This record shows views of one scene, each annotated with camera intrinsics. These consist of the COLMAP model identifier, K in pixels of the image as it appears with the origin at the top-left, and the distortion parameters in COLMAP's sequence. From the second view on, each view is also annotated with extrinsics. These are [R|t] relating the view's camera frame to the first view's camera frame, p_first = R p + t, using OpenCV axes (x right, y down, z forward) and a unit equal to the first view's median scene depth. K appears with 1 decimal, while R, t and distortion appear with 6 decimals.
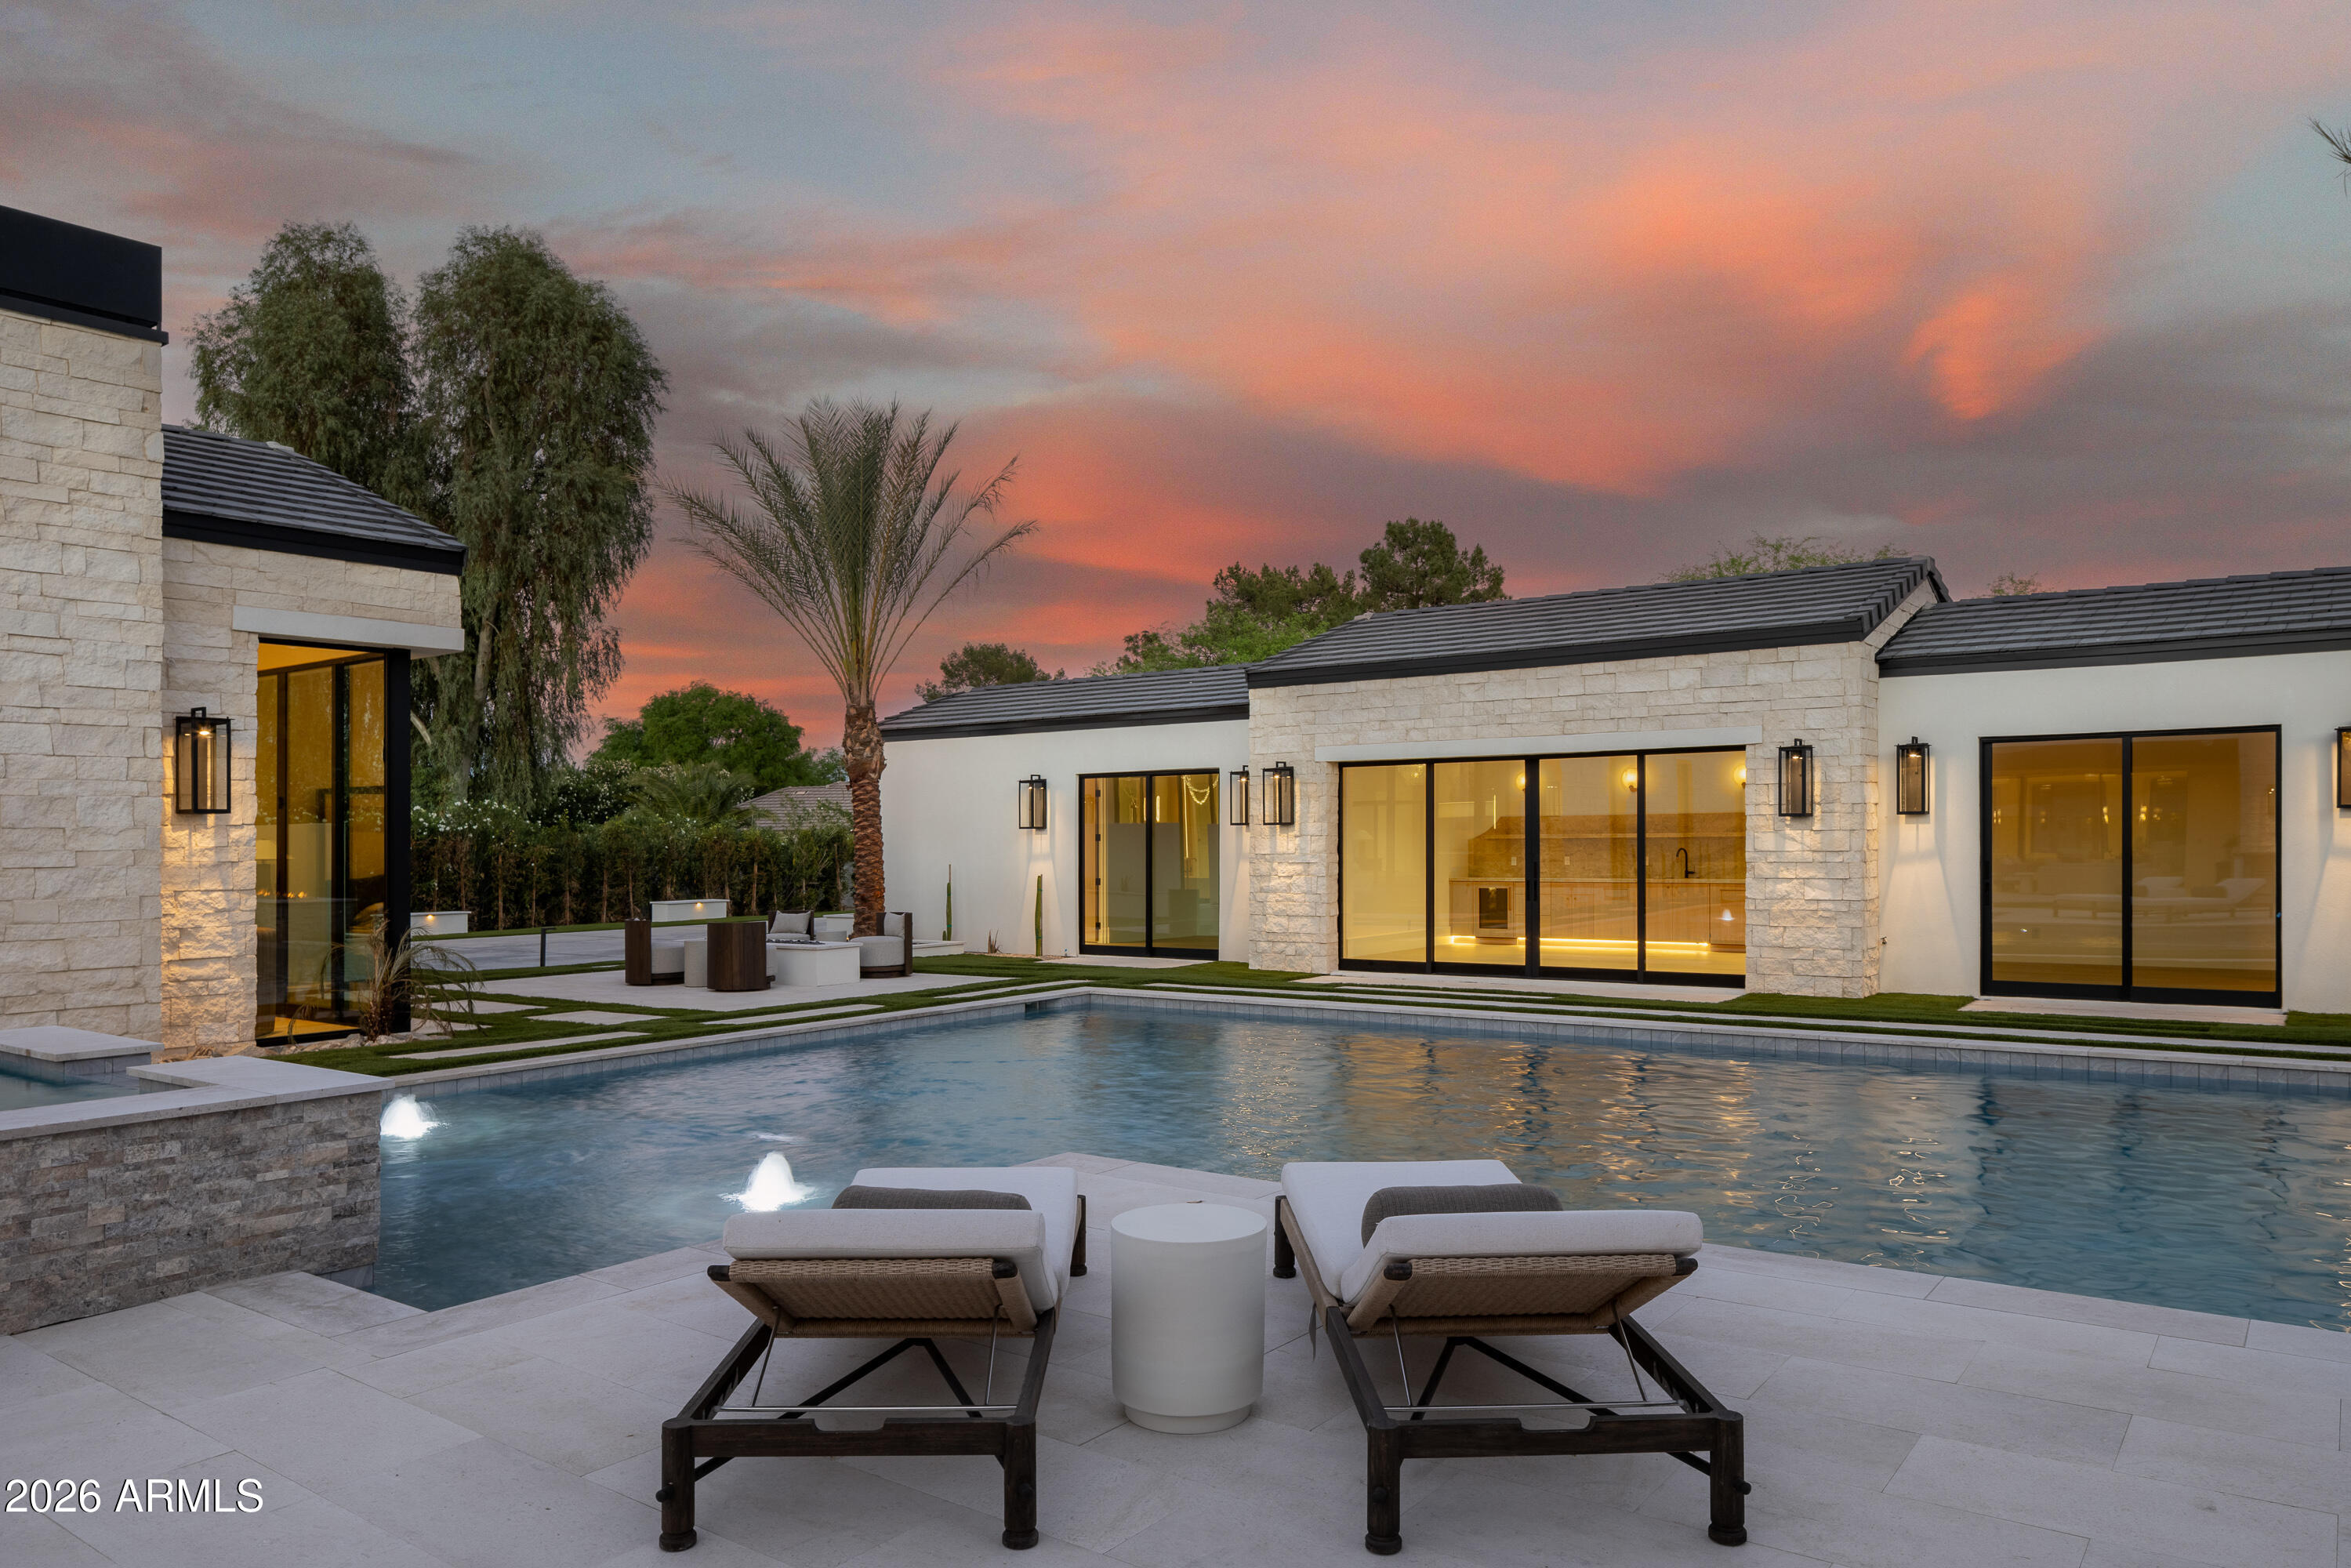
lens RADIAL K [[1595.3, 0, 1178.3], [0, 1595.3, 821.1], [0, 0, 1]] dist [-0.004355, -0.000764]
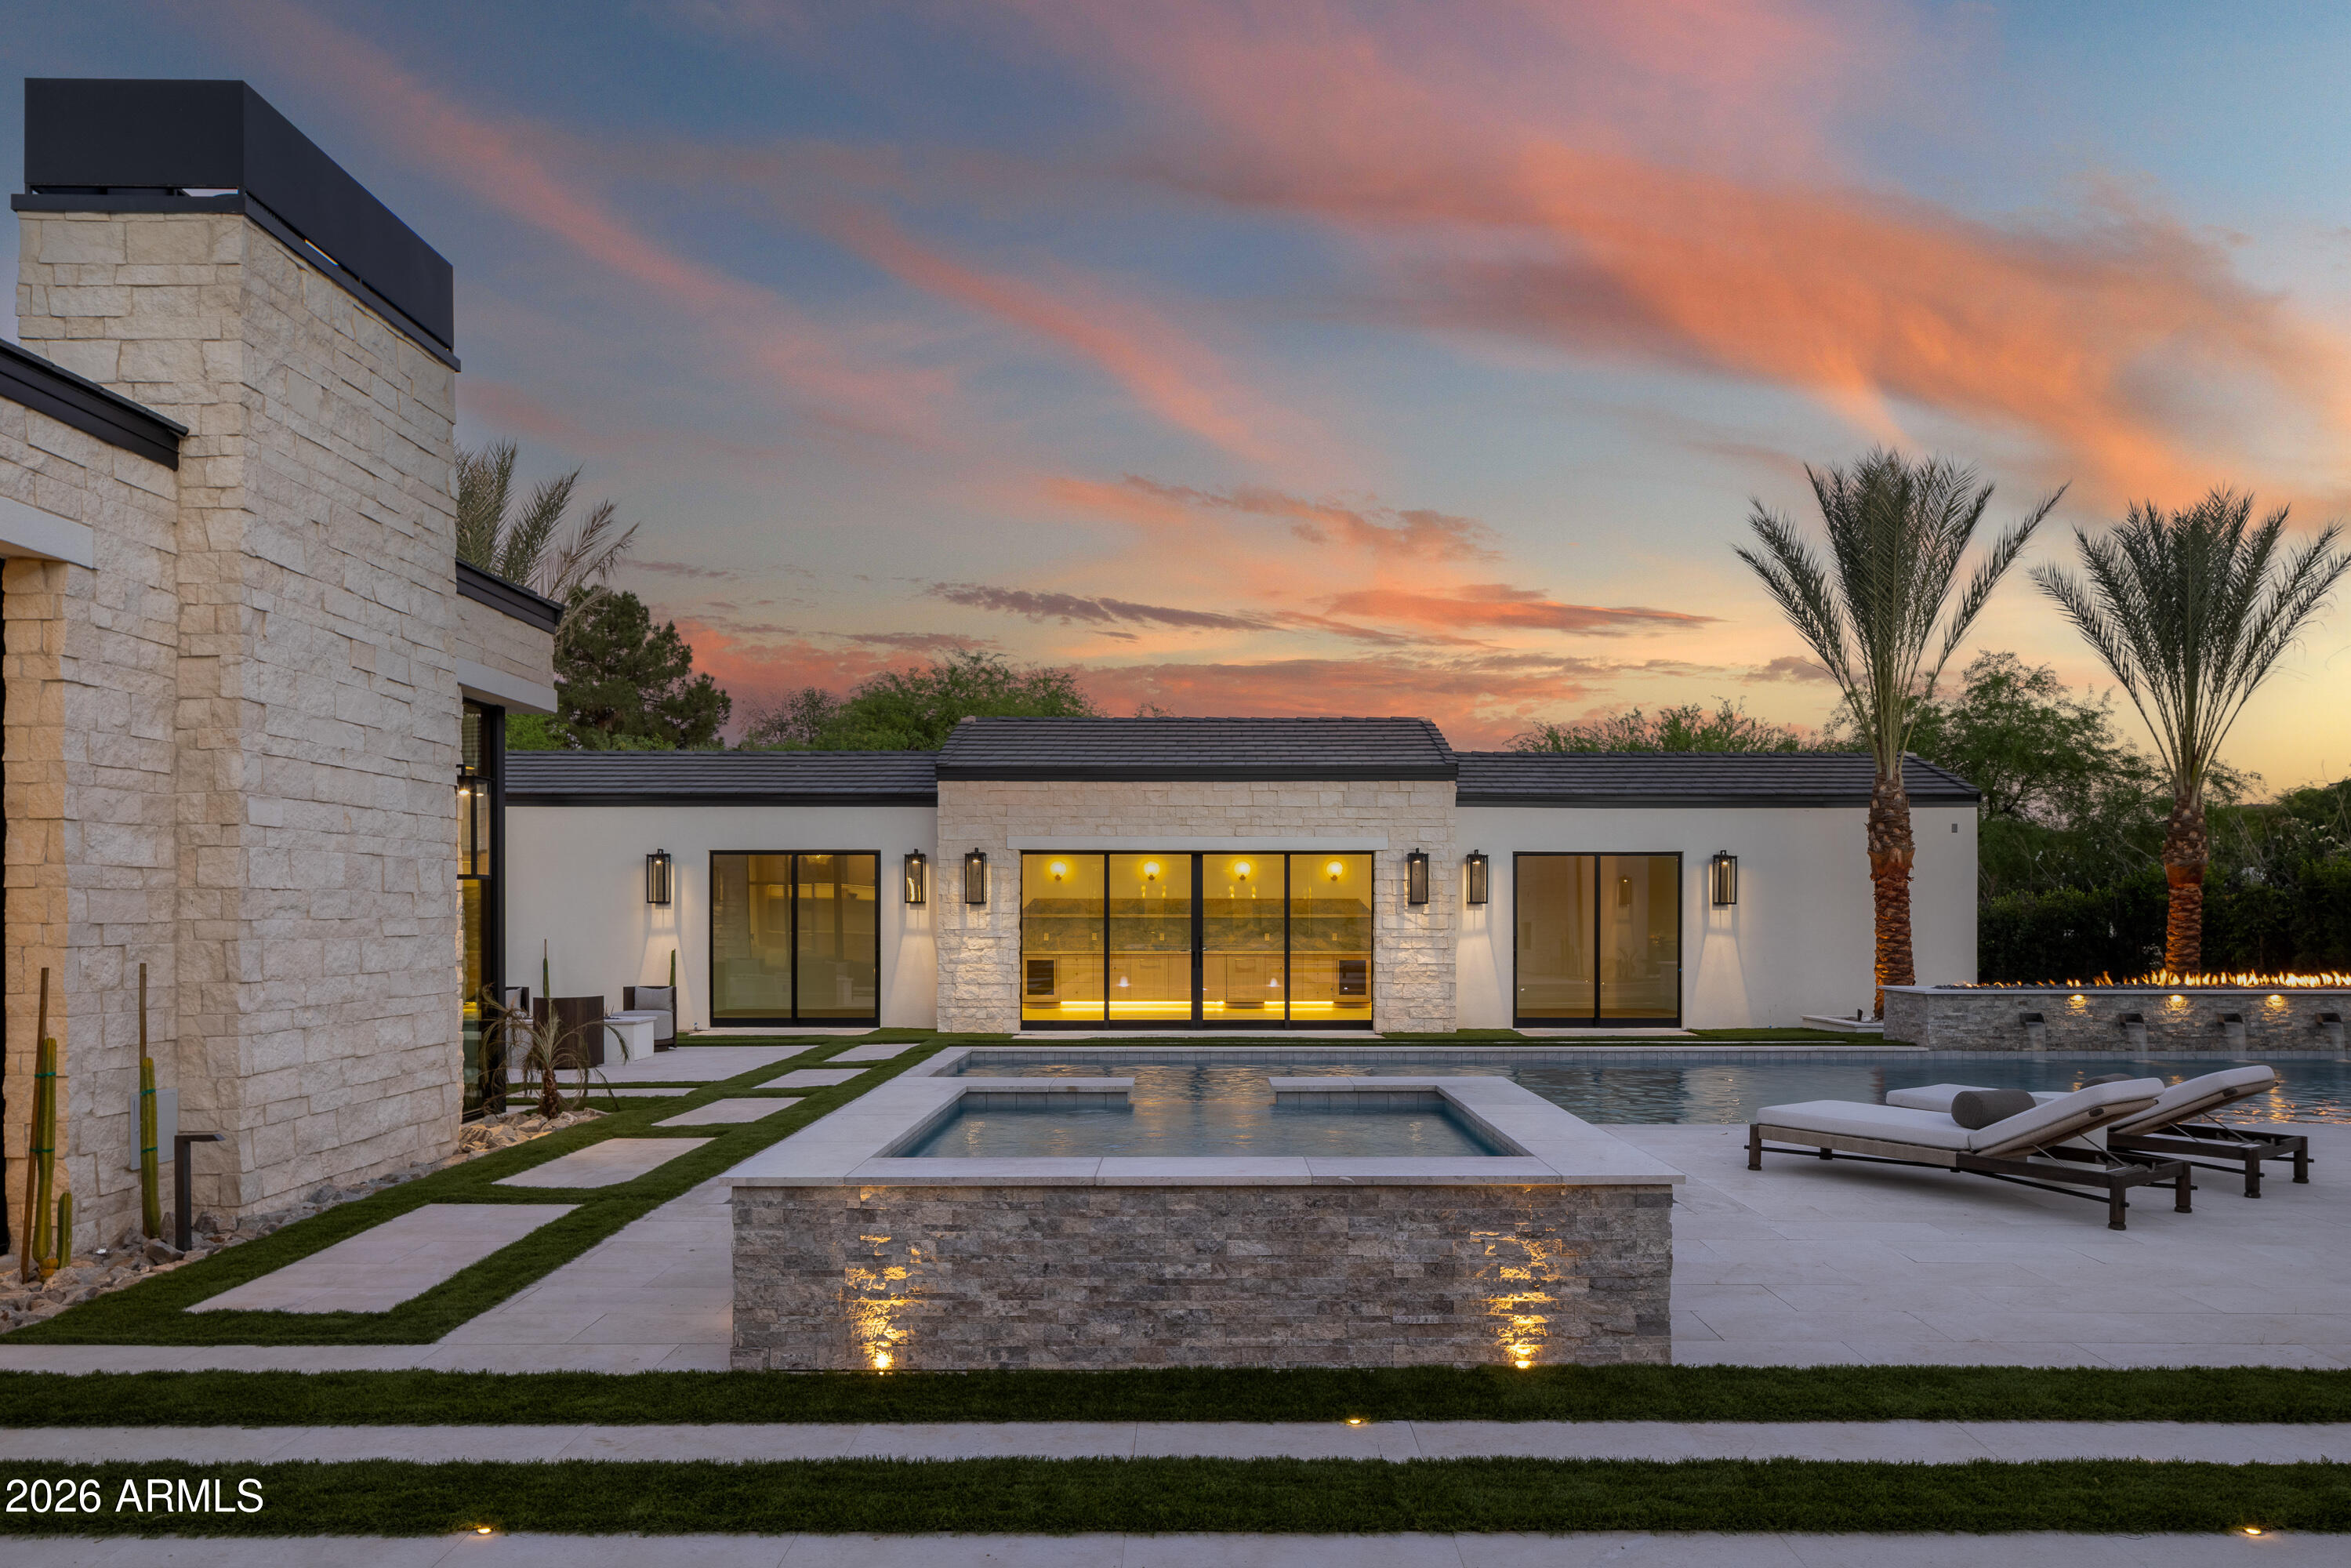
lens RADIAL K [[1626.1, 0, 1176.2], [0, 1626.1, 909.5], [0, 0, 1]] dist [-0.003023, 0.000097]
pose [[0.798732, 0.012220, 0.601563, -0.619146], [-0.015721, 0.999876, 0.000562, 0.004415], [-0.601482, -0.009907, 0.798825, -0.006698]]
